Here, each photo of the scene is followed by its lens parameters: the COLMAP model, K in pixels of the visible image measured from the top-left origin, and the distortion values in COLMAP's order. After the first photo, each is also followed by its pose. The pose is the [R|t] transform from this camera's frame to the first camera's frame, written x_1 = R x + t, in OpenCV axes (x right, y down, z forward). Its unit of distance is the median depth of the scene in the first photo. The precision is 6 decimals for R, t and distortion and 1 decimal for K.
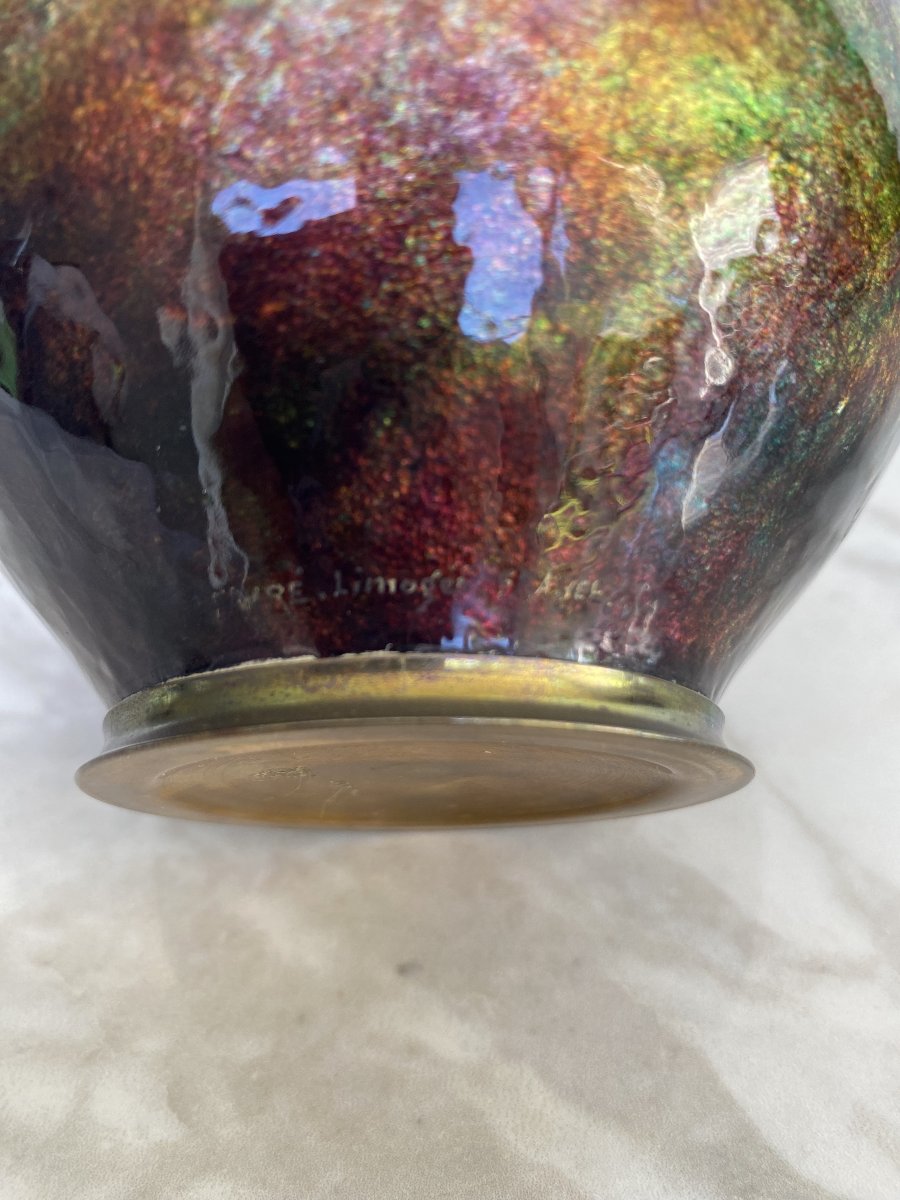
lens RADIAL K [[885.5, 0, 450.0], [0, 885.5, 600.0], [0, 0, 1]] dist [-0.061345, 0.030797]
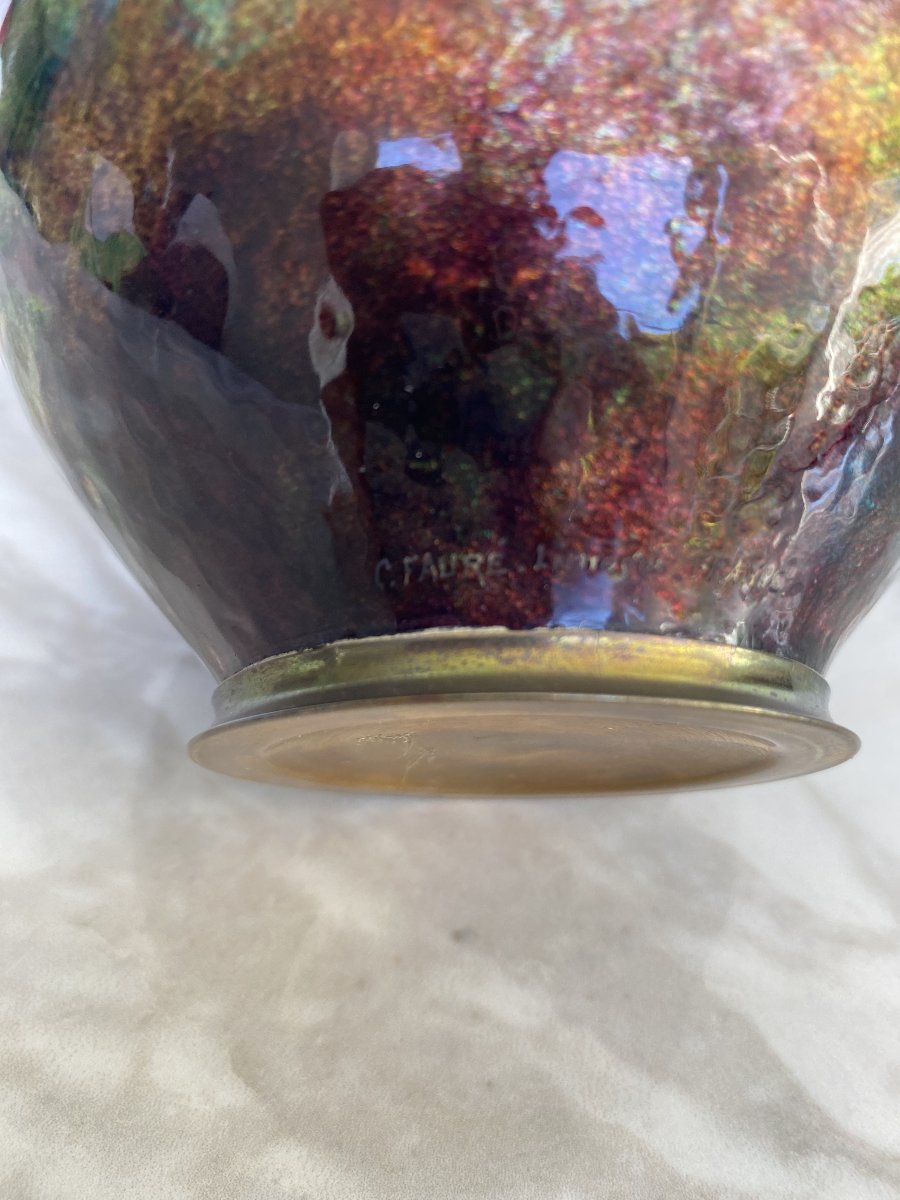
lens RADIAL K [[880.7, 0, 452.5], [0, 880.7, 592.0], [0, 0, 1]] dist [-0.056025, 0.023470]
pose [[0.991177, 0.061330, 0.117501, -0.367048], [-0.064660, 0.997601, 0.024734, 0.002958], [-0.115702, -0.032113, 0.992765, 0.024222]]
